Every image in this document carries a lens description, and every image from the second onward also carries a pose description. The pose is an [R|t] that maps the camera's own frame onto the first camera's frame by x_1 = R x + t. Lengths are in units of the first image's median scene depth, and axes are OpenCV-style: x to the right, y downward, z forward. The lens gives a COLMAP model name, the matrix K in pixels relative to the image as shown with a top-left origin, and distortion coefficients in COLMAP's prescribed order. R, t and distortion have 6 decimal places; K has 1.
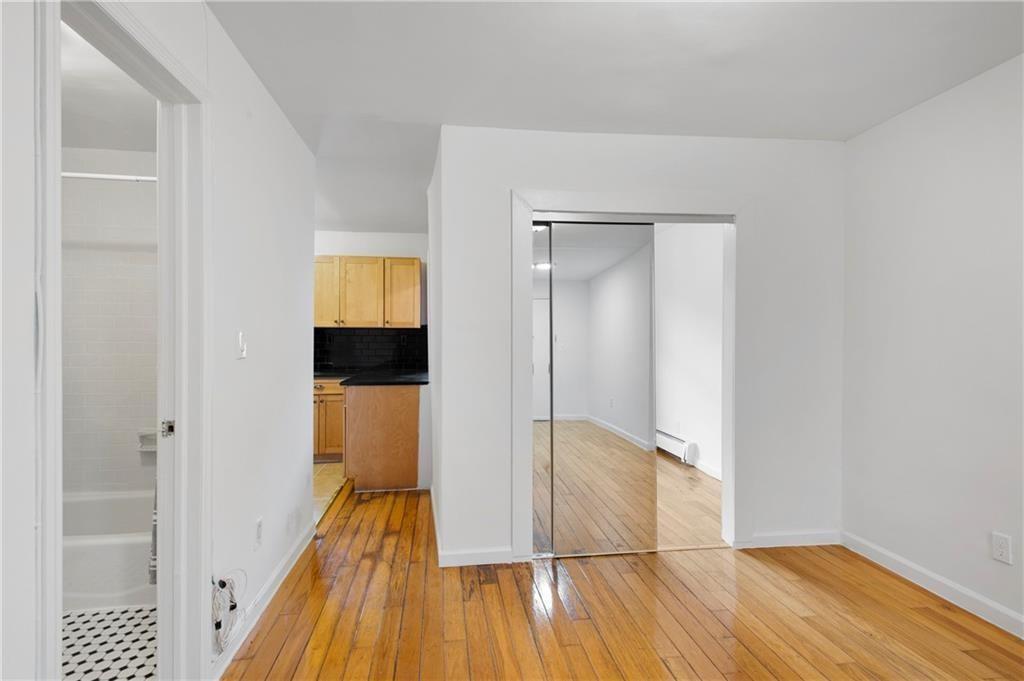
lens RADIAL K [[483.6, 0, 509.5], [0, 483.6, 334.9], [0, 0, 1]] dist [0.005381, -0.001930]
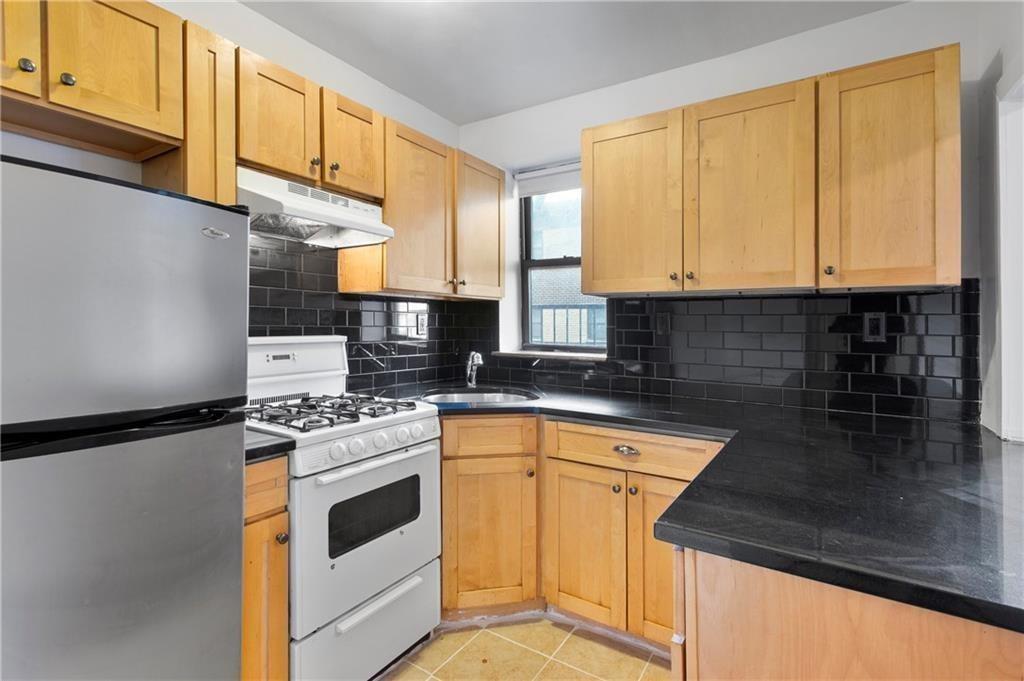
lens RADIAL K [[483.6, 0, 517.5], [0, 483.6, 327.7], [0, 0, 1]] dist [0.005381, -0.001930]
pose [[0.758278, 0.006316, -0.651901, -0.212733], [0.007814, 0.999793, 0.018775, 0.004028], [0.651885, -0.019330, 0.758071, 0.660831]]
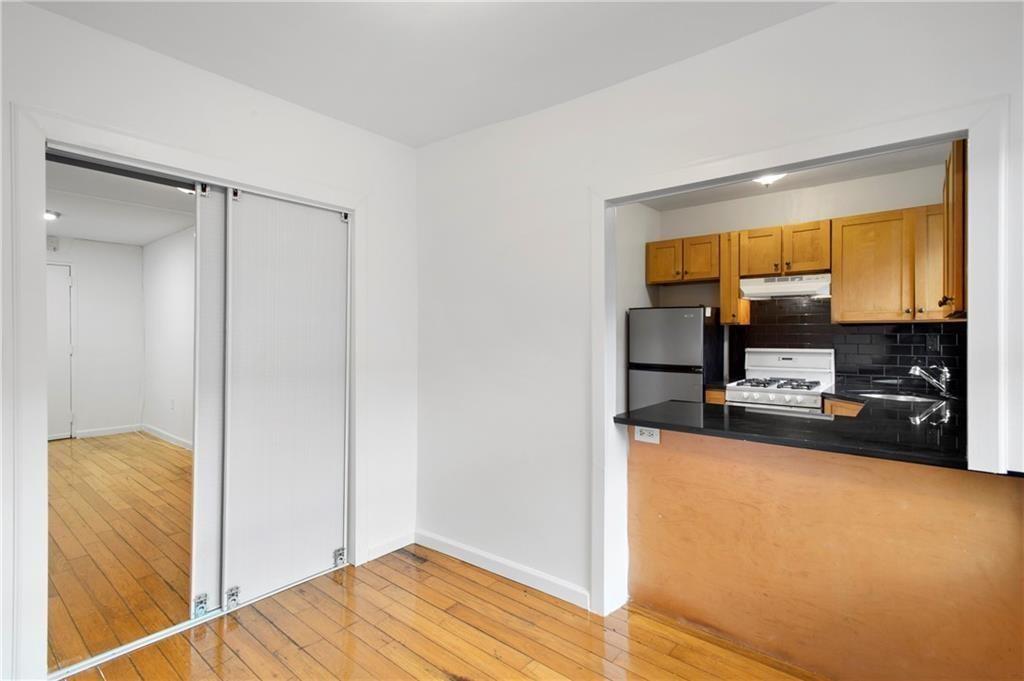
lens RADIAL K [[483.6, 0, 502.0], [0, 483.6, 337.6], [0, 0, 1]] dist [0.005381, -0.001930]
pose [[-0.749208, -0.003797, -0.662324, 0.273996], [0.010214, 0.999798, -0.017285, 0.008160], [0.662257, -0.019715, -0.749018, 1.133147]]
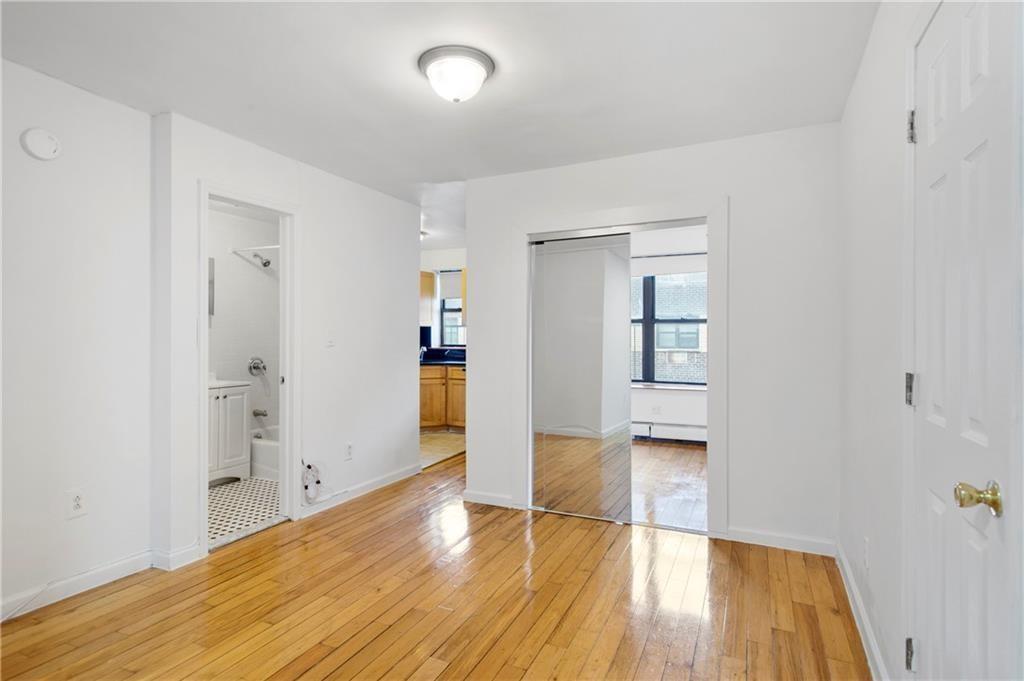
lens RADIAL K [[541.5, 0, 509.9], [0, 541.5, 341.8], [0, 0, 1]] dist [0.001150, 0.000764]
pose [[0.842399, 0.007090, -0.538808, 0.439392], [0.002204, 0.999860, 0.016602, 0.000711], [0.538850, -0.015173, 0.842265, -0.123232]]
